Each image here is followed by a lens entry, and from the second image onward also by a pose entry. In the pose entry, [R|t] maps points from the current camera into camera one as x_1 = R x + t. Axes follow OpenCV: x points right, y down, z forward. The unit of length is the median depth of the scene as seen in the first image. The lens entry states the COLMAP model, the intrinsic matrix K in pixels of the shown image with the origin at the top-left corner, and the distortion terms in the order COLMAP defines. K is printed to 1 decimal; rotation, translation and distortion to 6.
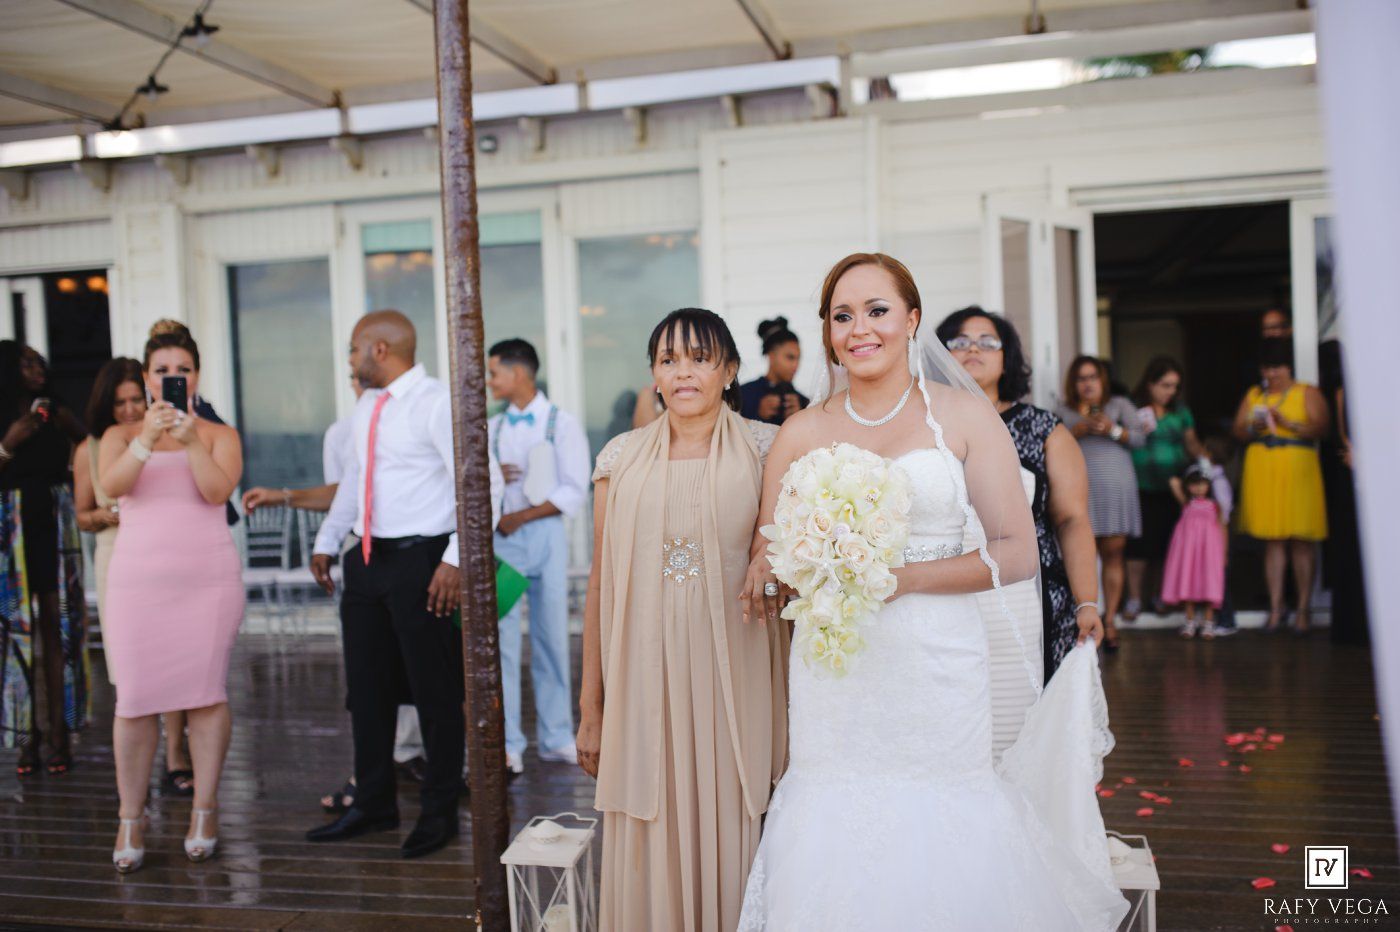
lens RADIAL K [[1371.8, 0, 690.3], [0, 1371.8, 475.8], [0, 0, 1]] dist [-0.038941, 0.000000]
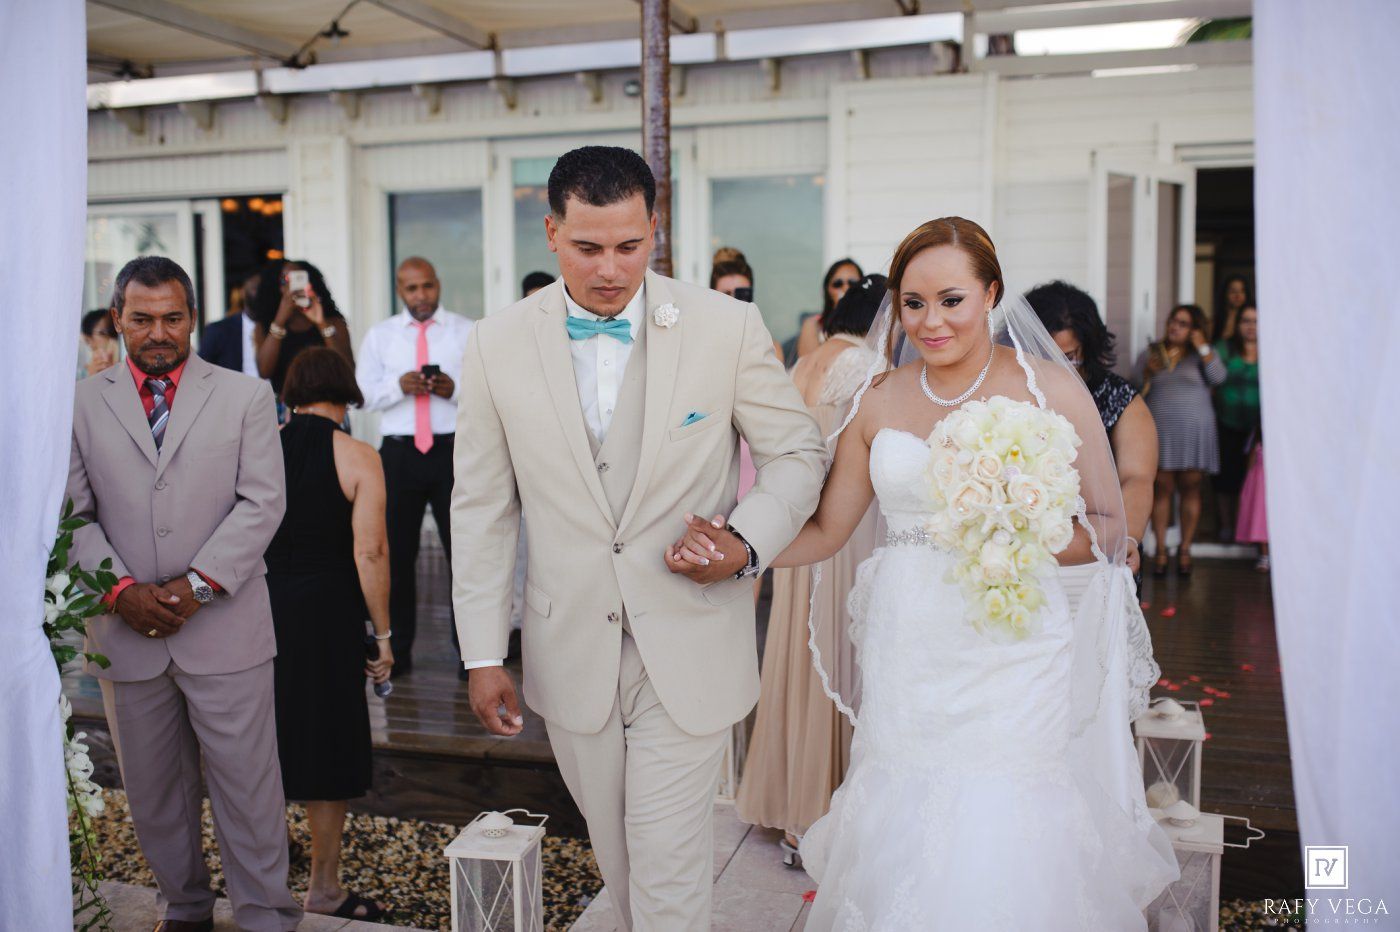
lens RADIAL K [[1371.8, 0, 685.1], [0, 1371.8, 477.3], [0, 0, 1]] dist [-0.038941, 0.000000]
pose [[0.996855, 0.039993, -0.068409, -0.020450], [-0.036224, 0.997803, 0.055476, 0.003628], [0.070478, -0.052824, 0.996114, -0.097483]]
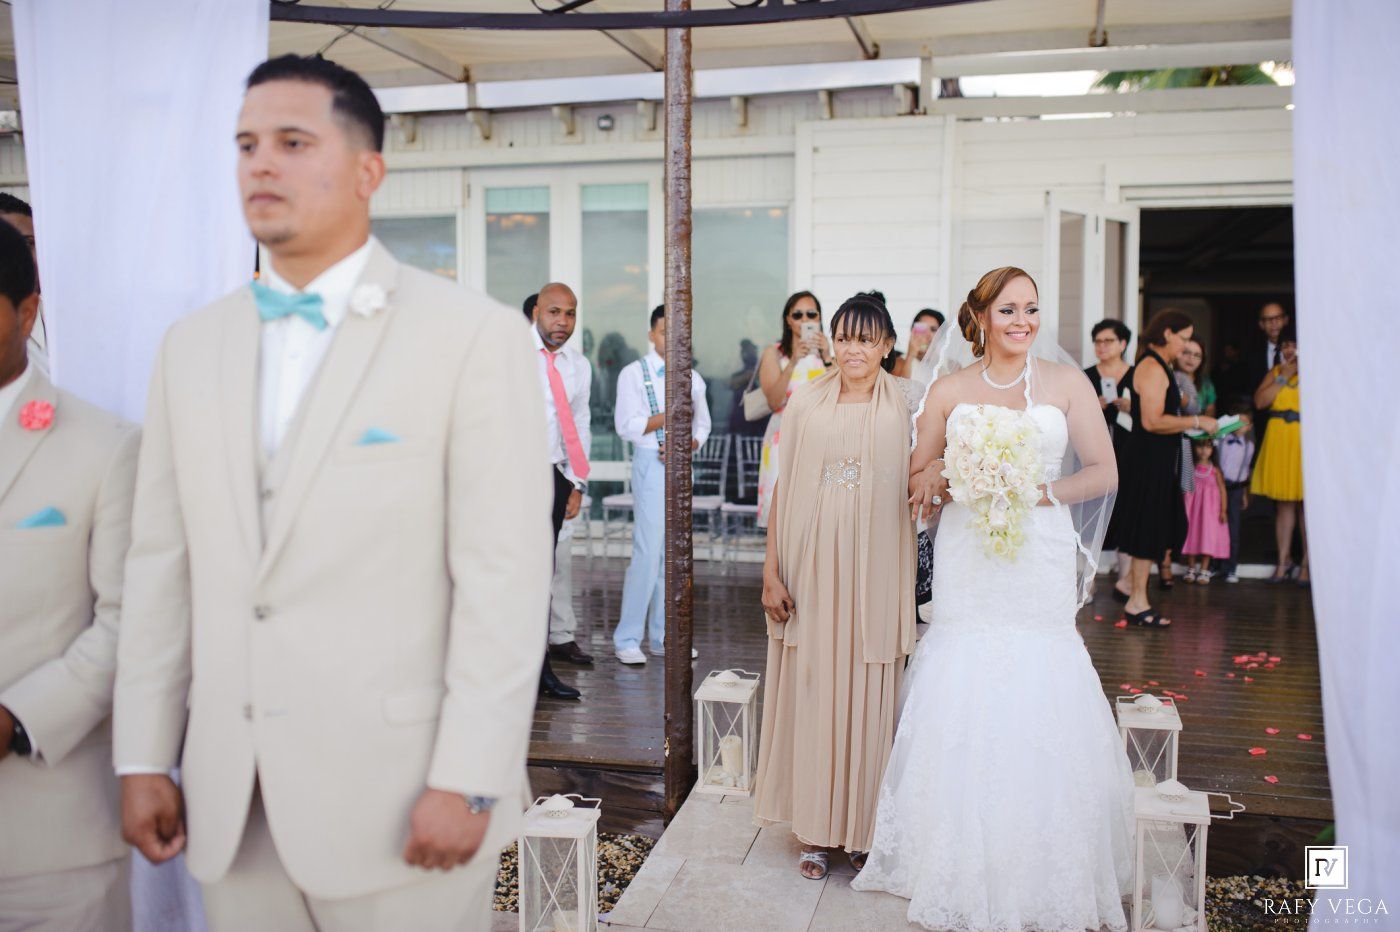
lens RADIAL K [[1371.8, 0, 690.0], [0, 1371.8, 473.7], [0, 0, 1]] dist [-0.038941, 0.000000]
pose [[0.999012, 0.043123, -0.010785, -0.055256], [-0.042748, 0.998546, 0.032839, 0.006645], [0.012186, -0.032346, 0.999402, -0.139970]]
